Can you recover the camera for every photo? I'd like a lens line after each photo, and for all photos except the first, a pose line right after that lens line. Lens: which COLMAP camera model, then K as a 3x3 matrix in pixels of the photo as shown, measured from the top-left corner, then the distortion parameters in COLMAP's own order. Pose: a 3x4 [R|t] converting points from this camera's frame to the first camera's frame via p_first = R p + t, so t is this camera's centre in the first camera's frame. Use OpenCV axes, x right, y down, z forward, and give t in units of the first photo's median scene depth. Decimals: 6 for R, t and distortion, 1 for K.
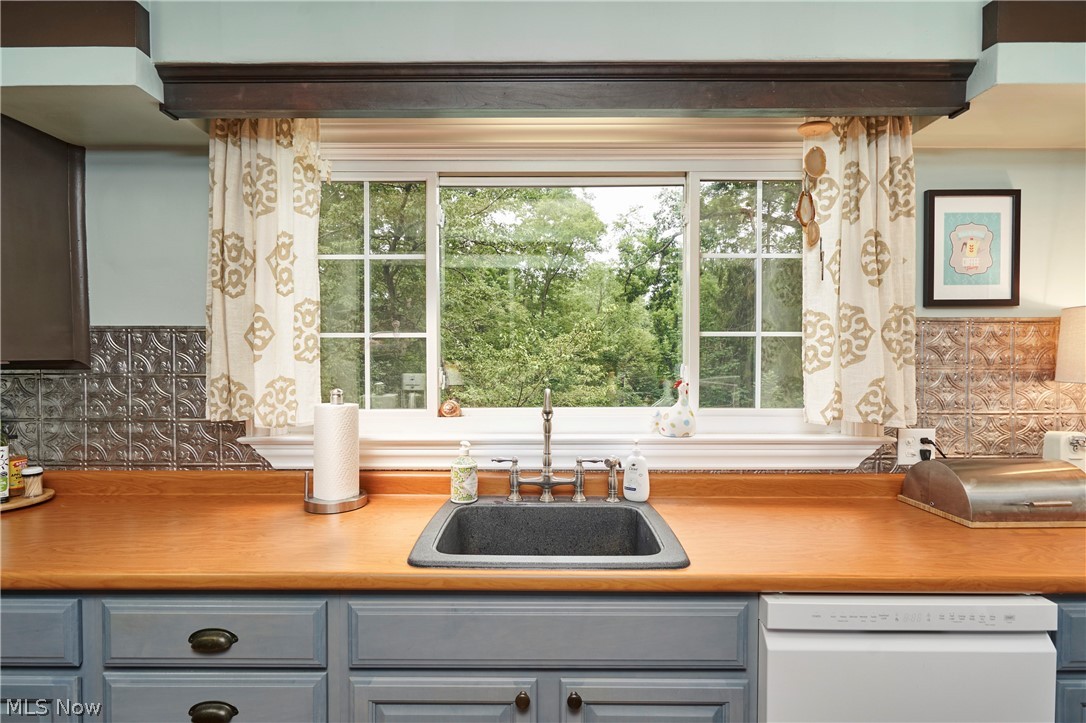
lens RADIAL K [[505.1, 0, 541.6], [0, 505.1, 364.6], [0, 0, 1]] dist [0.002106, -0.000419]
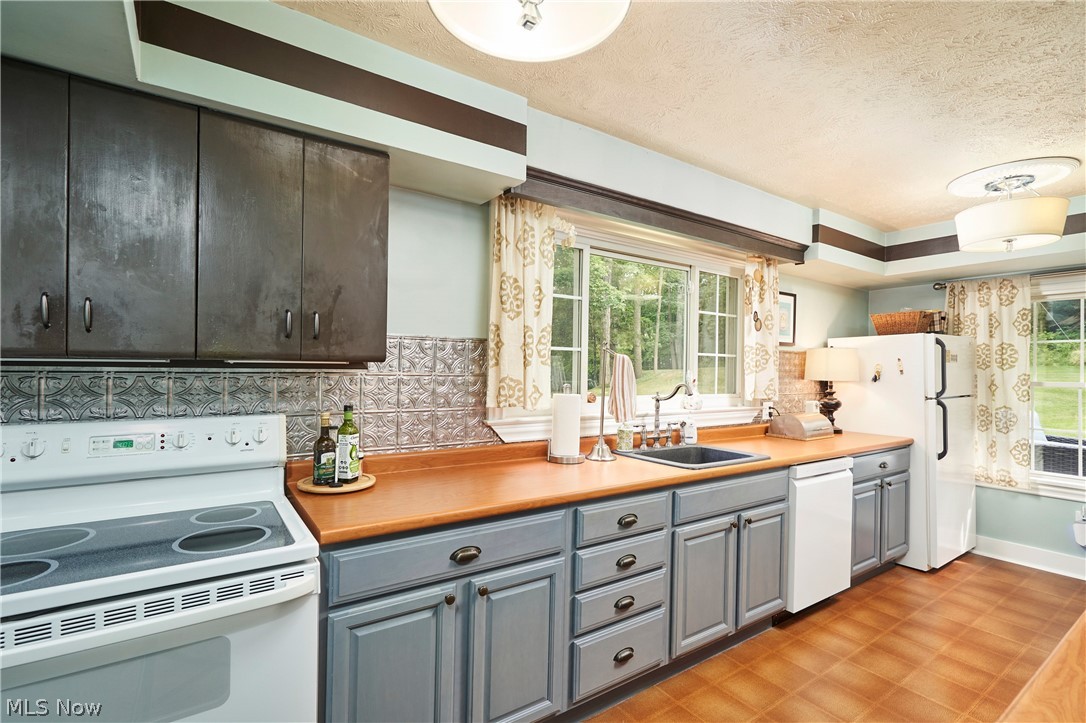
lens RADIAL K [[505.1, 0, 544.6], [0, 505.1, 366.4], [0, 0, 1]] dist [0.002106, -0.000419]
pose [[0.821861, 0.015895, 0.569466, -1.303442], [-0.010305, 0.999862, -0.013036, 0.015146], [-0.569594, 0.004845, 0.821912, -0.213457]]
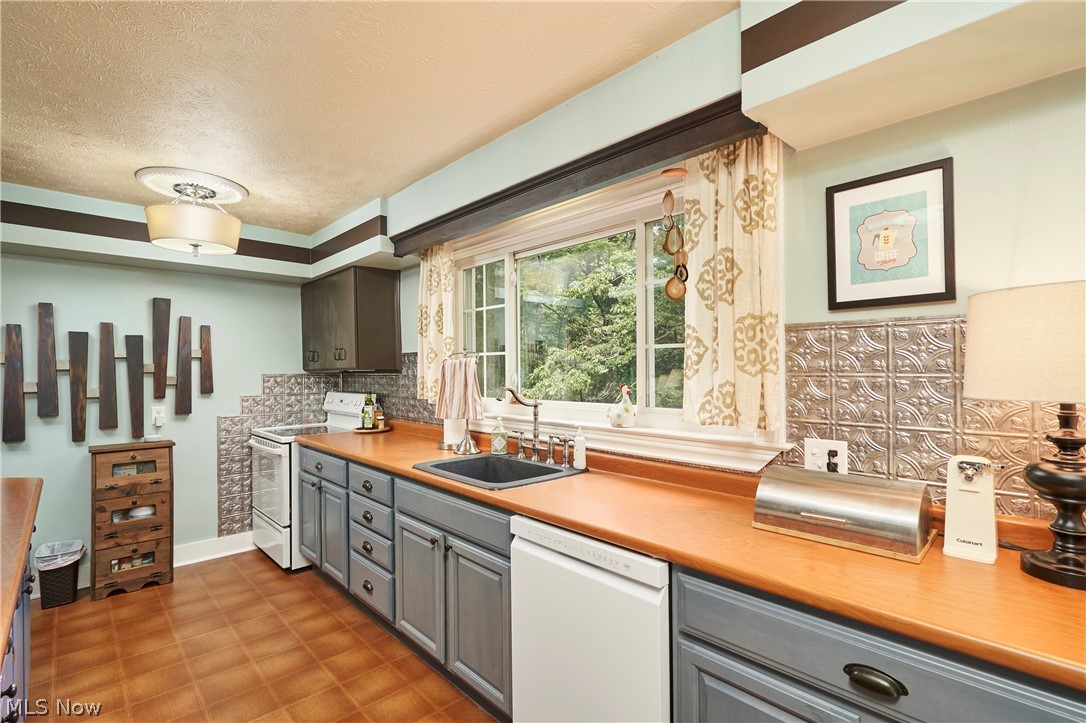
lens RADIAL K [[505.1, 0, 543.4], [0, 505.1, 362.3], [0, 0, 1]] dist [0.002106, -0.000419]
pose [[0.688268, -0.011604, -0.725363, 1.138037], [0.001096, 0.999888, -0.014956, -0.004415], [0.725455, 0.009499, 0.688204, -0.038095]]
